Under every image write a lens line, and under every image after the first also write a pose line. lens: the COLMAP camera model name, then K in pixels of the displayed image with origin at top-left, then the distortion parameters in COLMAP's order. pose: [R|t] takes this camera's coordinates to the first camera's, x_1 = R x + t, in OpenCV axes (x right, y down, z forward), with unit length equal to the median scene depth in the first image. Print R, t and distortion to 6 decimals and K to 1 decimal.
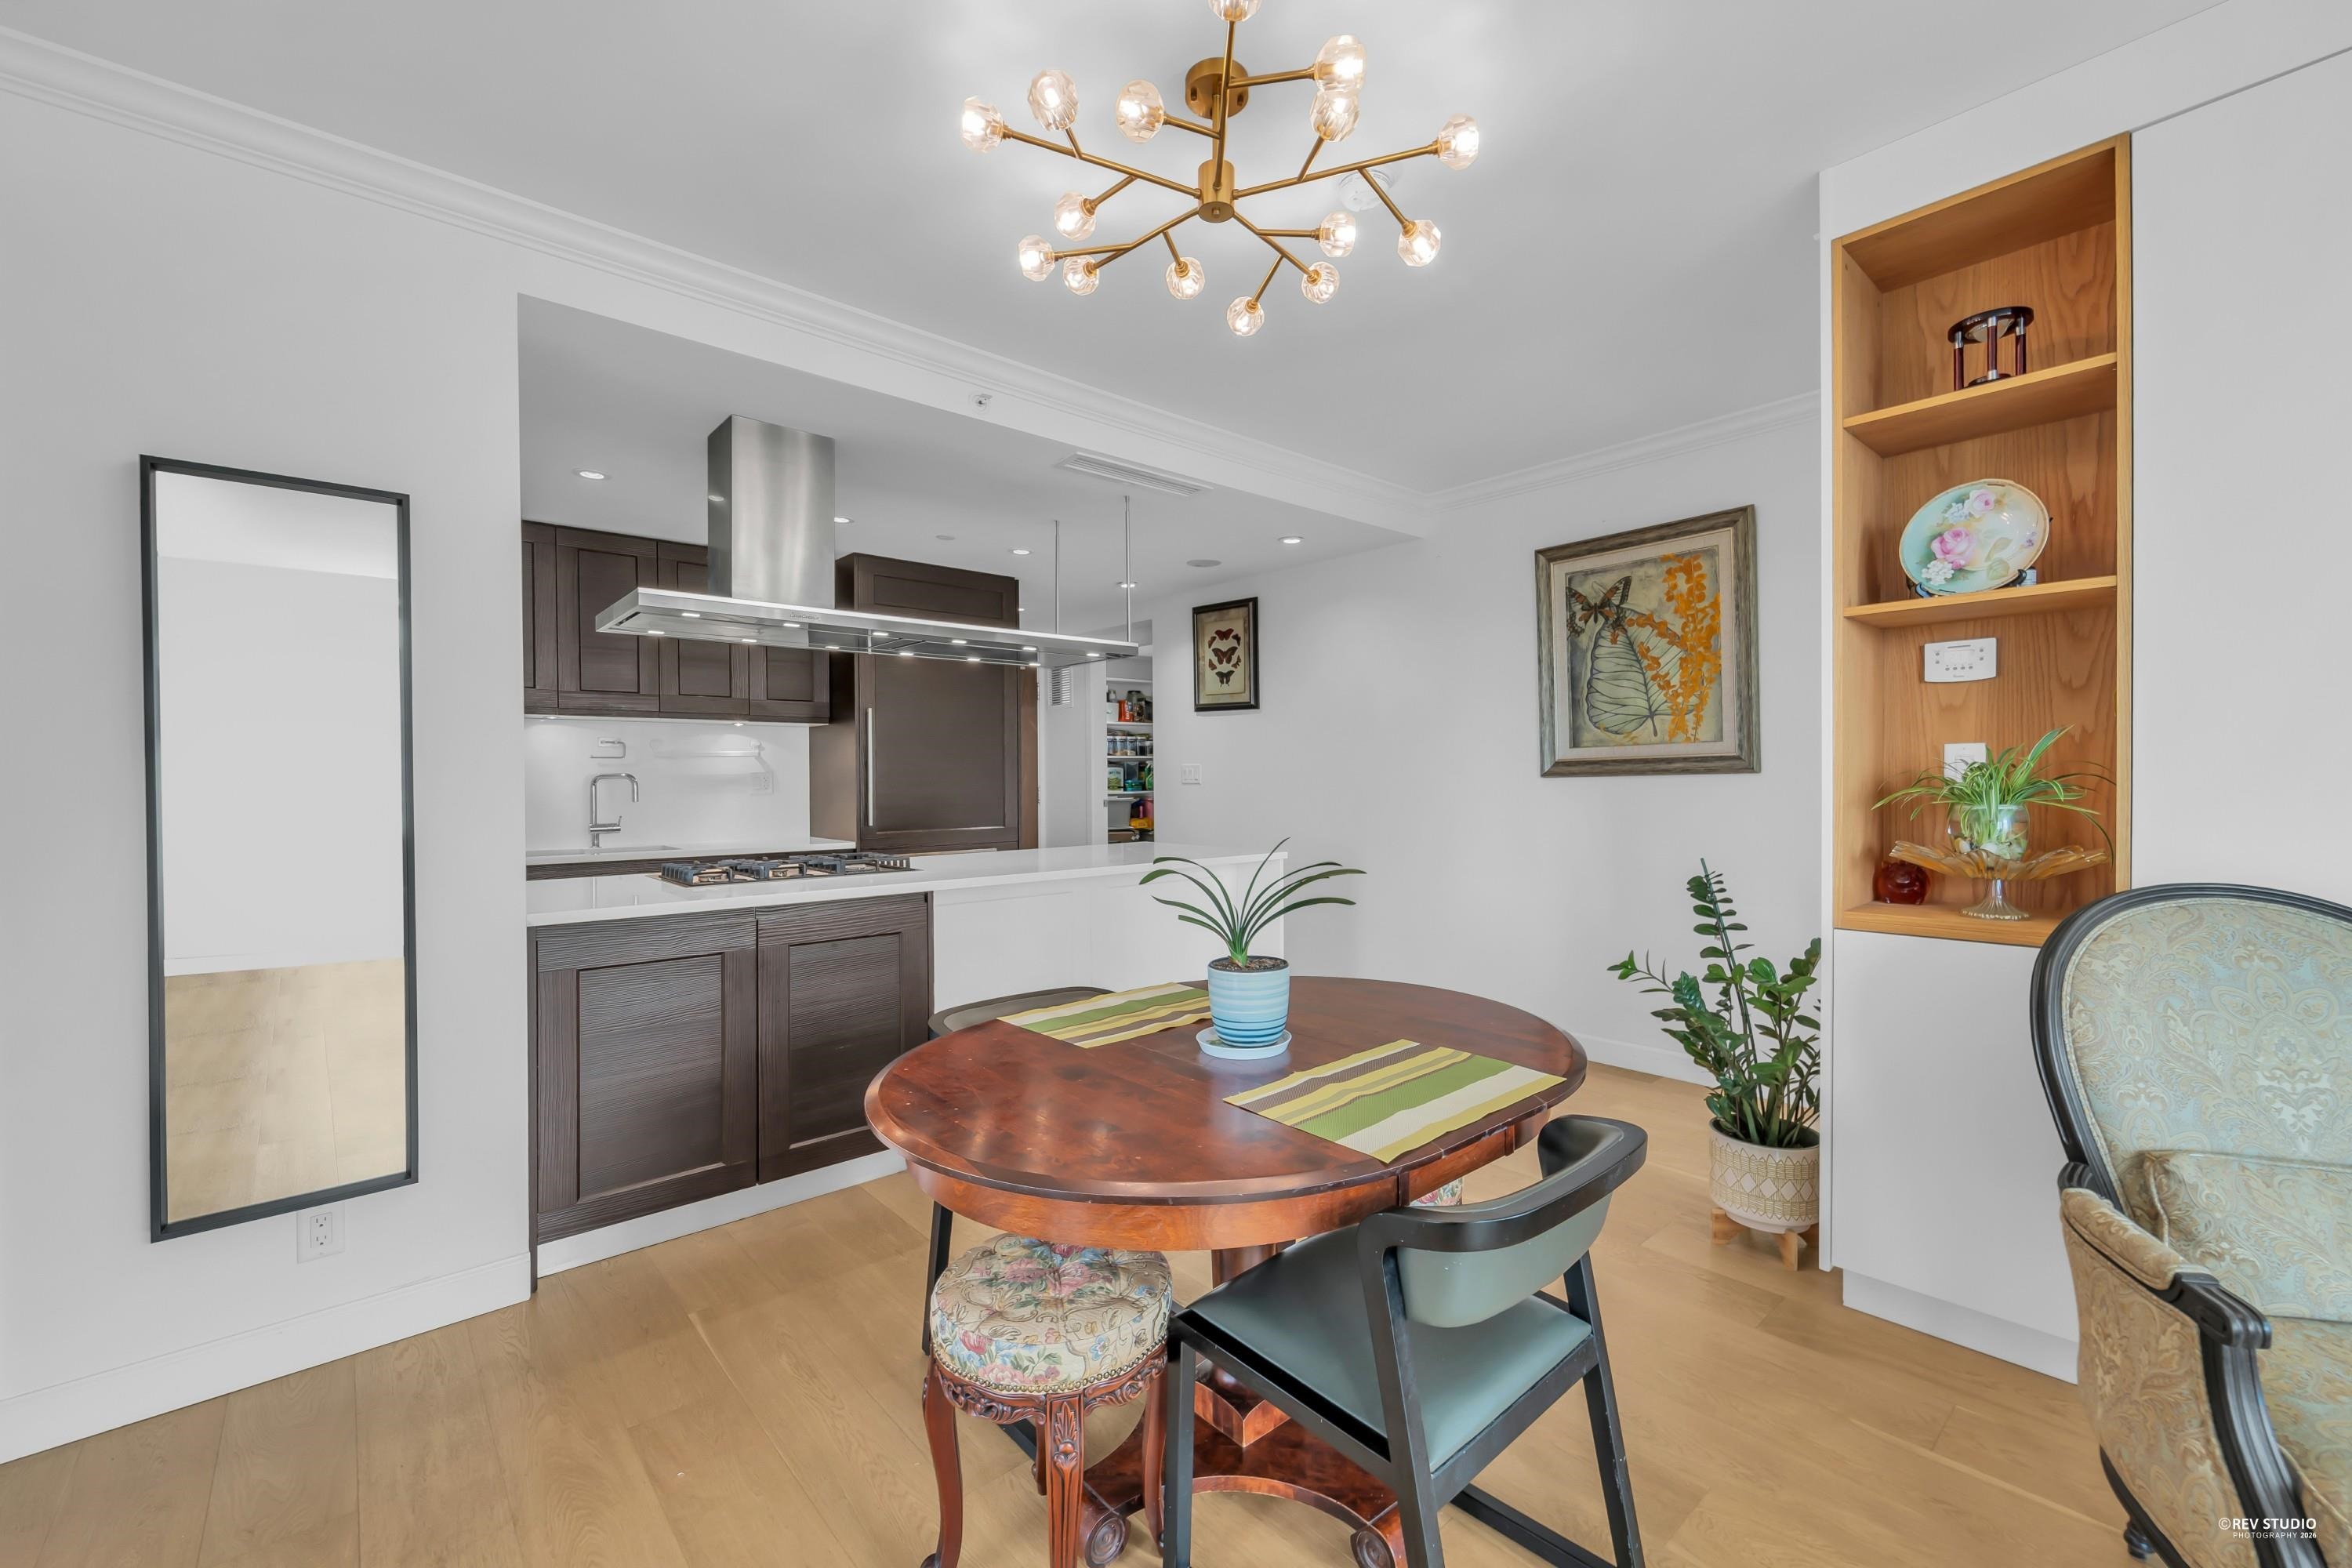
lens RADIAL K [[947.2, 0, 1164.7], [0, 947.2, 788.8], [0, 0, 1]] dist [0.000181, -0.000246]
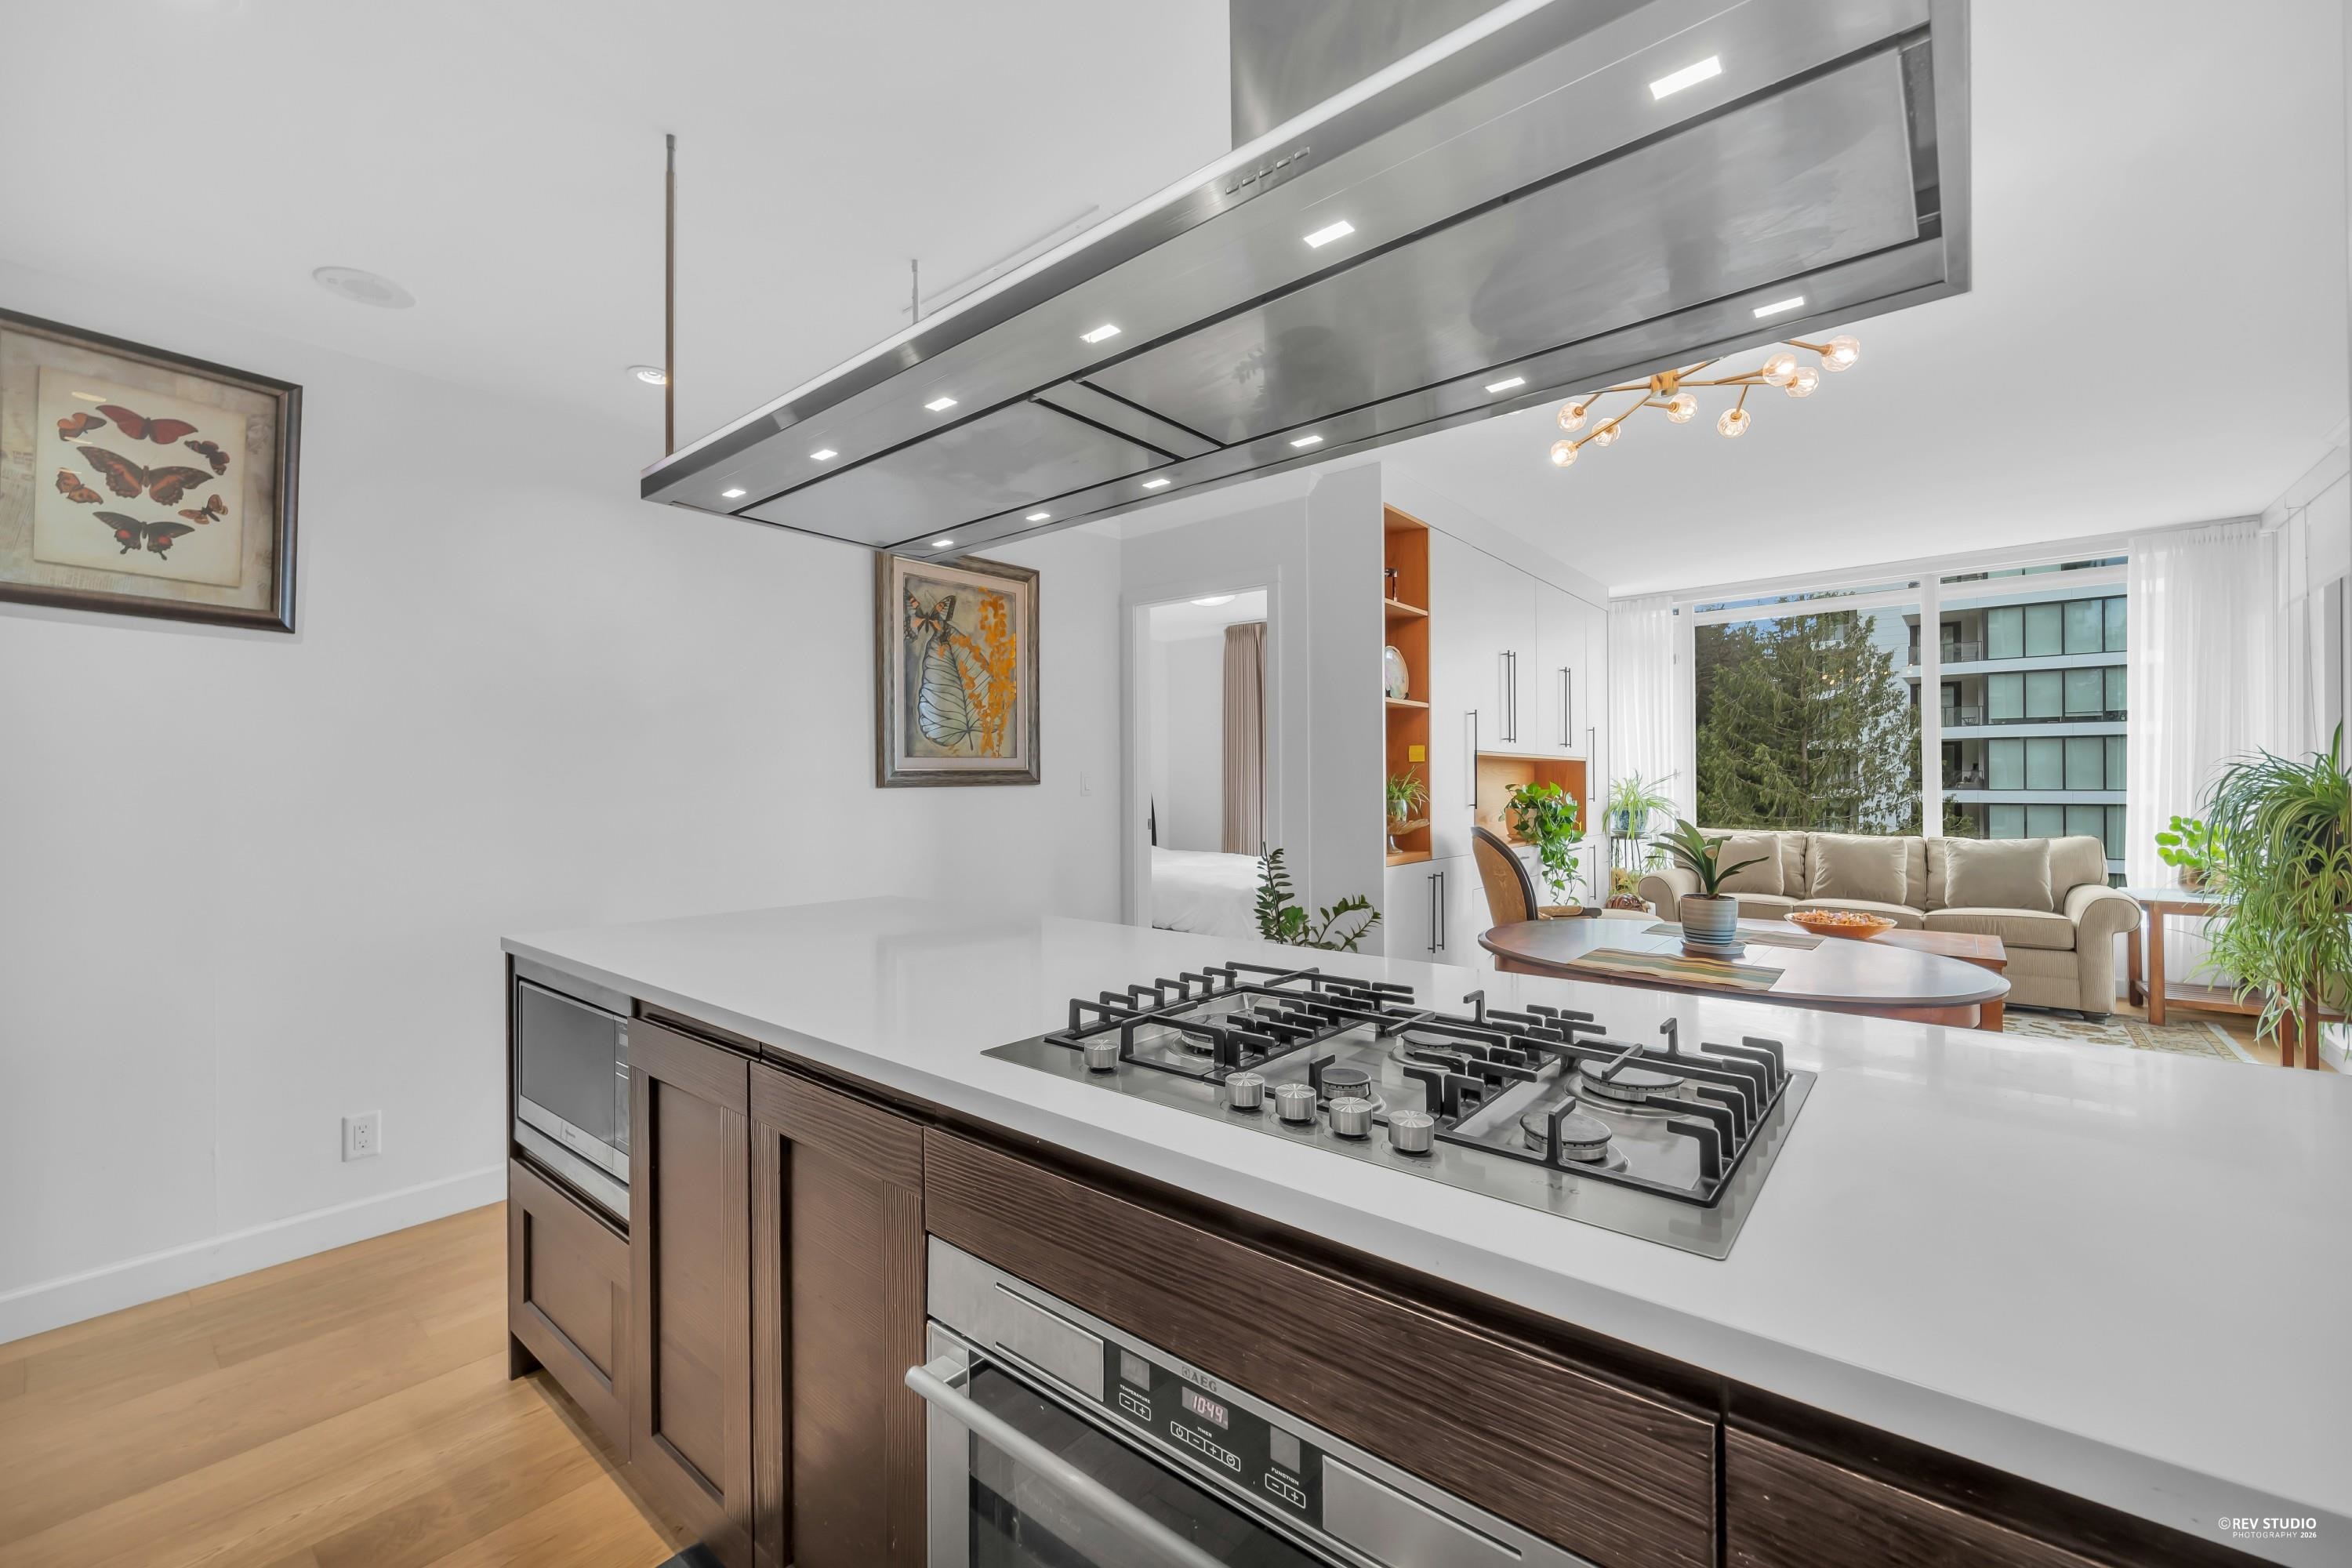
lens RADIAL K [[947.2, 0, 1179.3], [0, 947.2, 783.1], [0, 0, 1]] dist [0.000181, -0.000246]
pose [[-0.169056, 0.010010, 0.985556, -0.565044], [0.014677, 0.999863, -0.007637, -0.005820], [-0.985497, 0.013174, -0.169180, 0.908553]]
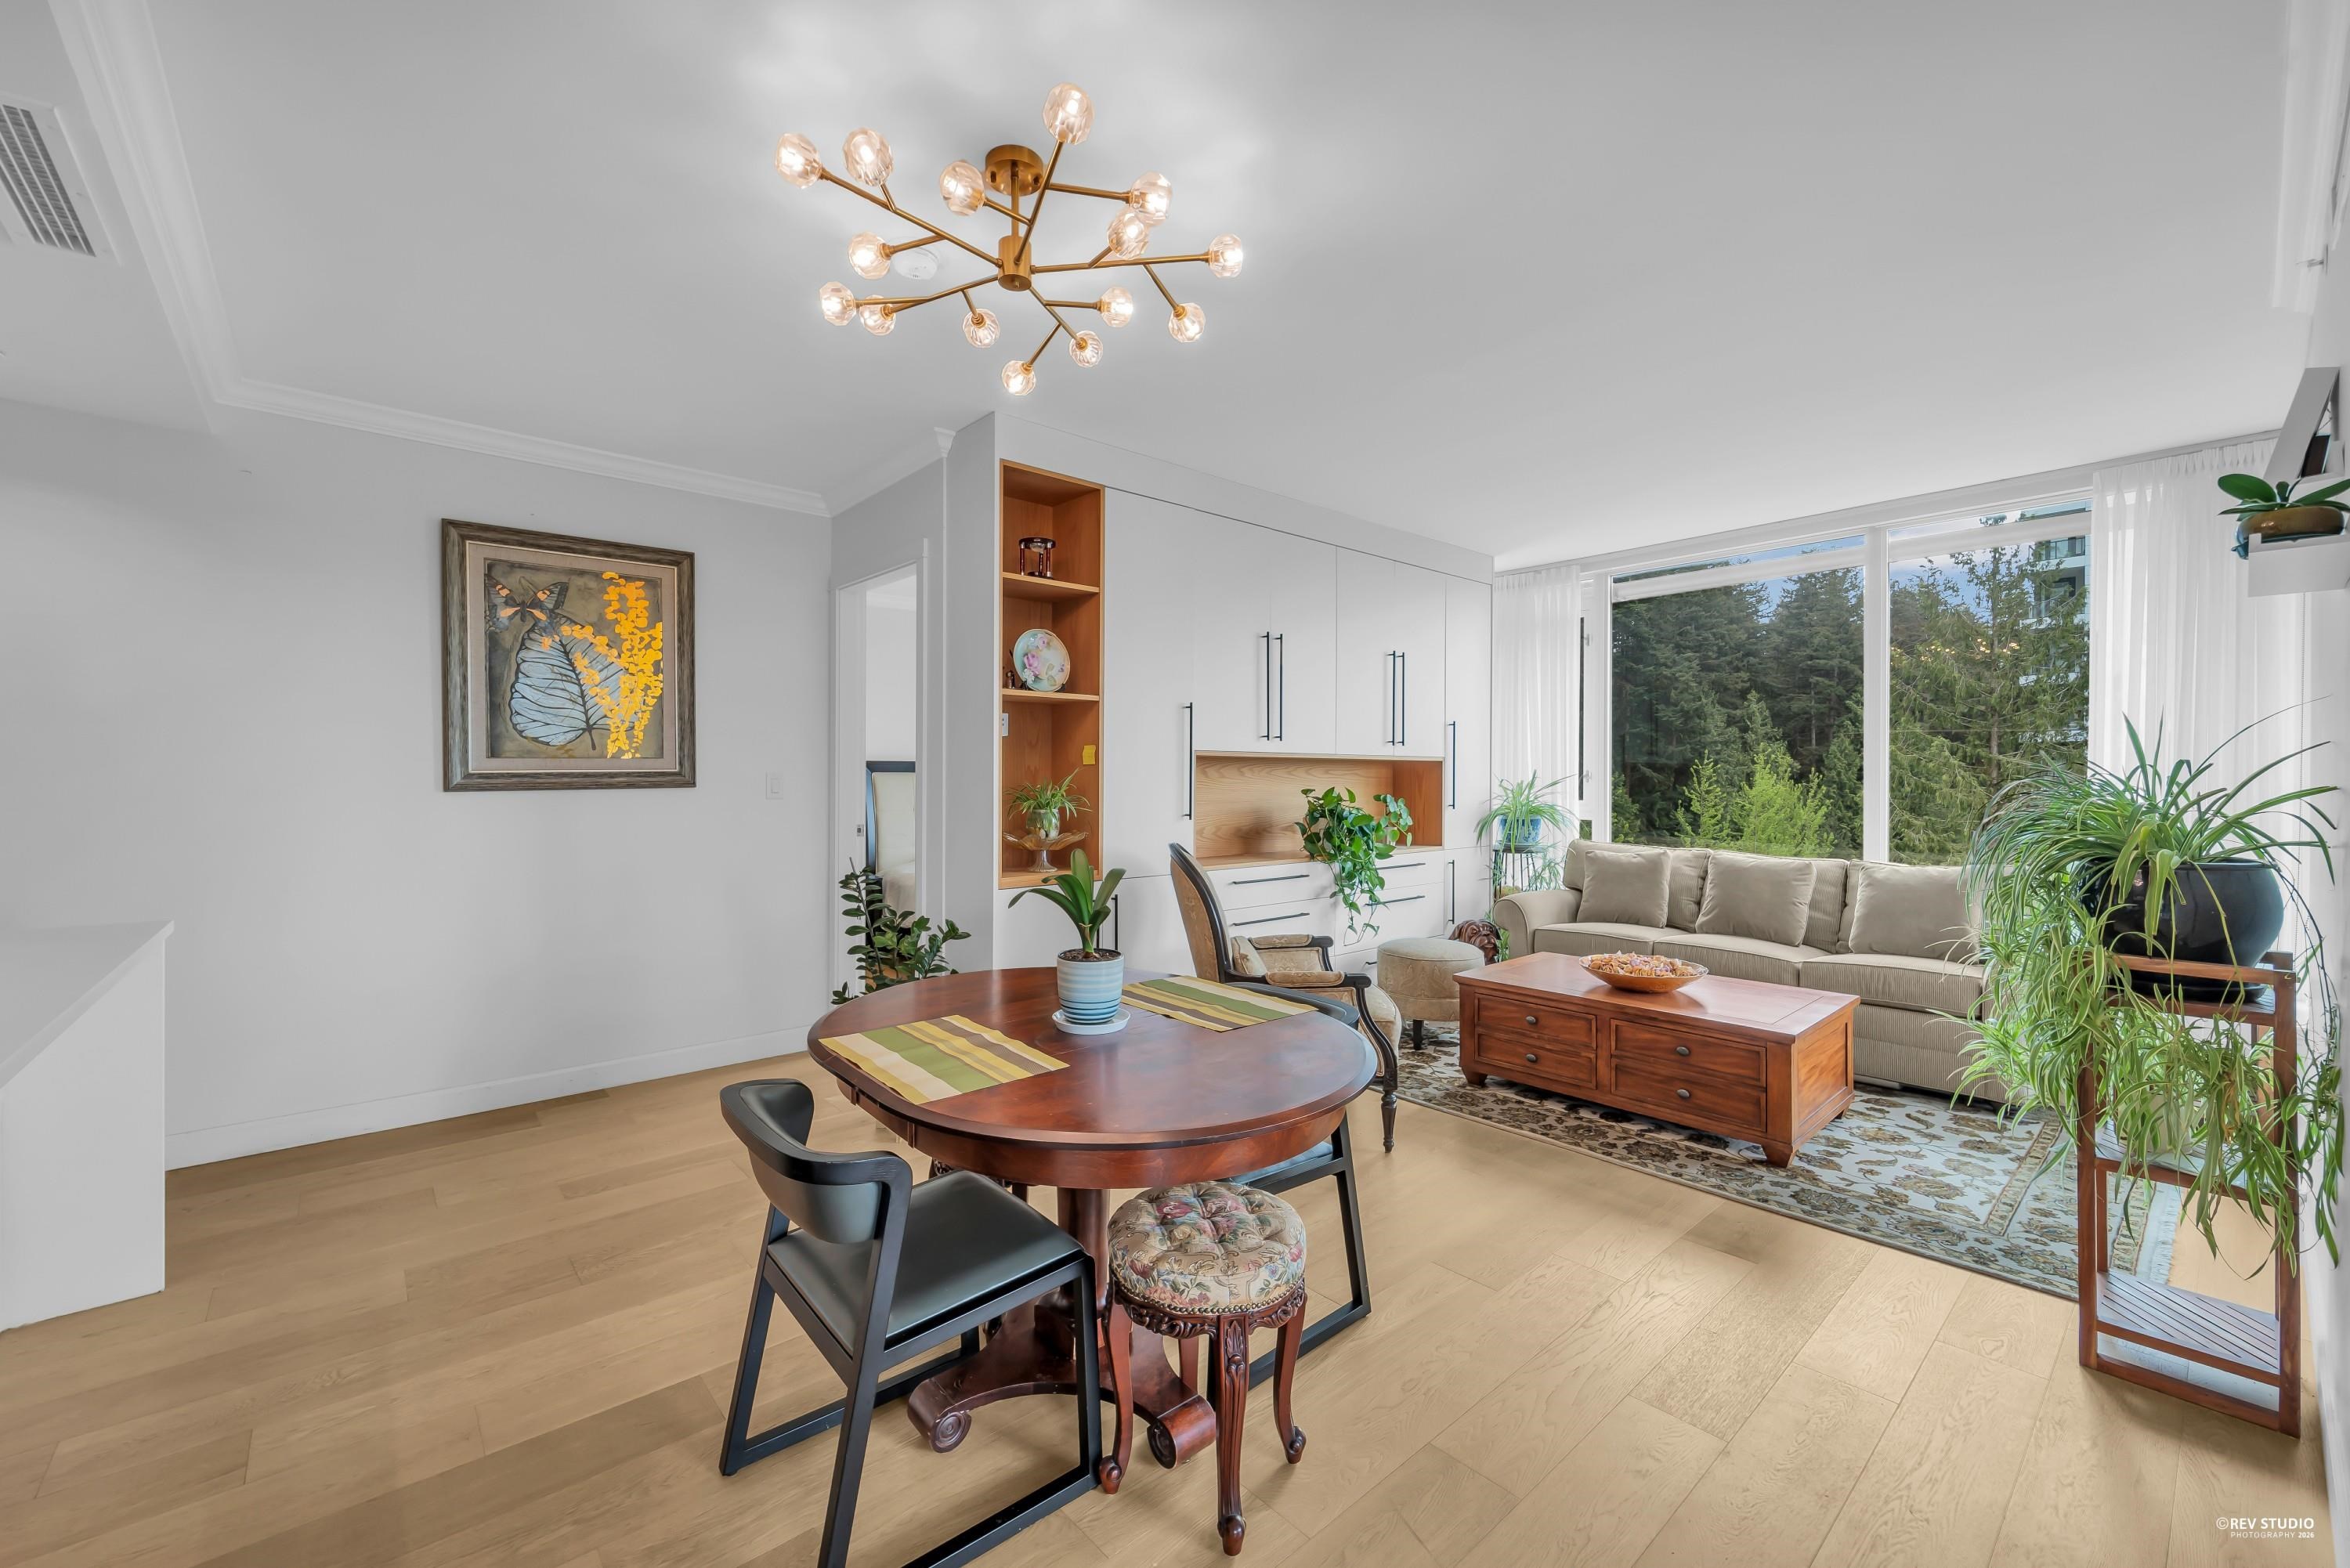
lens RADIAL K [[946.3, 0, 1204.4], [0, 946.3, 776.9], [0, 0, 1]] dist [0.000181, -0.000246]
pose [[-0.020166, 0.006482, 0.999776, -0.469832], [0.006263, 0.999960, -0.006357, -0.016065], [-0.999777, 0.006134, -0.020206, 0.361342]]
